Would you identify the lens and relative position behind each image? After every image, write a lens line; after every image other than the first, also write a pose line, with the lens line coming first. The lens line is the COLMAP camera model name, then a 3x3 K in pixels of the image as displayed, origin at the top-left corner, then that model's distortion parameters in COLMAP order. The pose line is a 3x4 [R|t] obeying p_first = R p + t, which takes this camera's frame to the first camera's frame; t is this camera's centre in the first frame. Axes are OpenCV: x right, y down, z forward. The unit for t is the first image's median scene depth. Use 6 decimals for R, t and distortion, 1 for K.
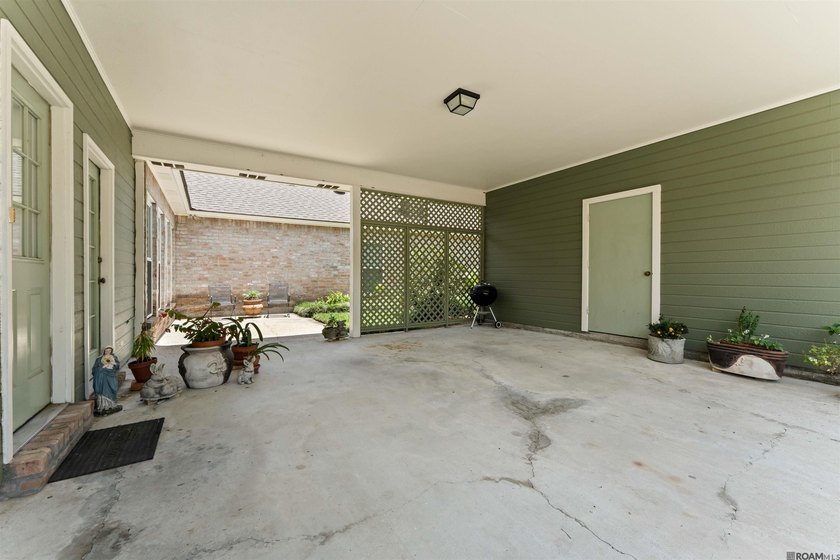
lens RADIAL K [[343.2, 0, 418.8], [0, 343.2, 276.9], [0, 0, 1]] dist [0.000575, 0.000258]
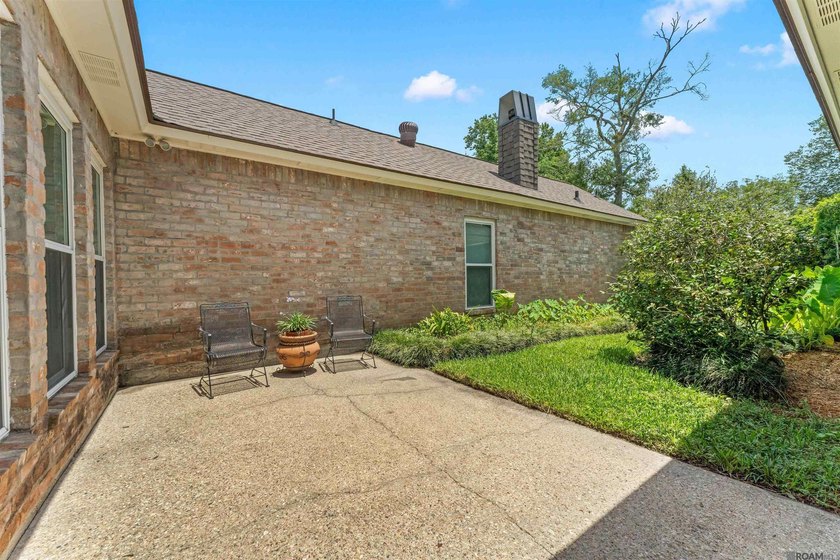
lens RADIAL K [[343.2, 0, 423.0], [0, 343.2, 283.6], [0, 0, 1]] dist [0.000575, 0.000258]
pose [[0.998103, -0.013933, 0.059975, -0.344039], [0.013176, 0.999829, 0.012995, -0.003920], [-0.060146, -0.012180, 0.998115, 0.532693]]
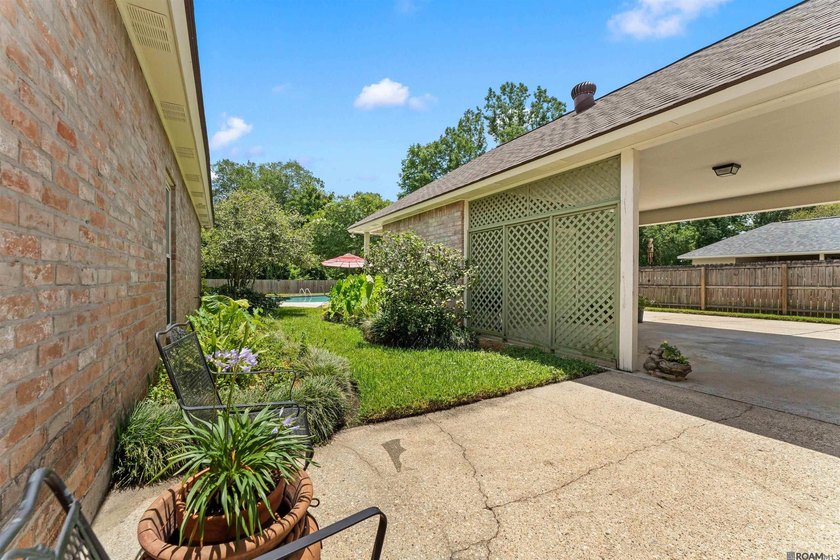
lens RADIAL K [[343.2, 0, 418.8], [0, 343.2, 280.4], [0, 0, 1]] dist [0.000575, 0.000258]
pose [[0.039437, -0.005117, 0.999209, -0.593087], [0.000544, 0.999987, 0.005100, -0.000396], [-0.999222, 0.000343, 0.039440, 0.944976]]
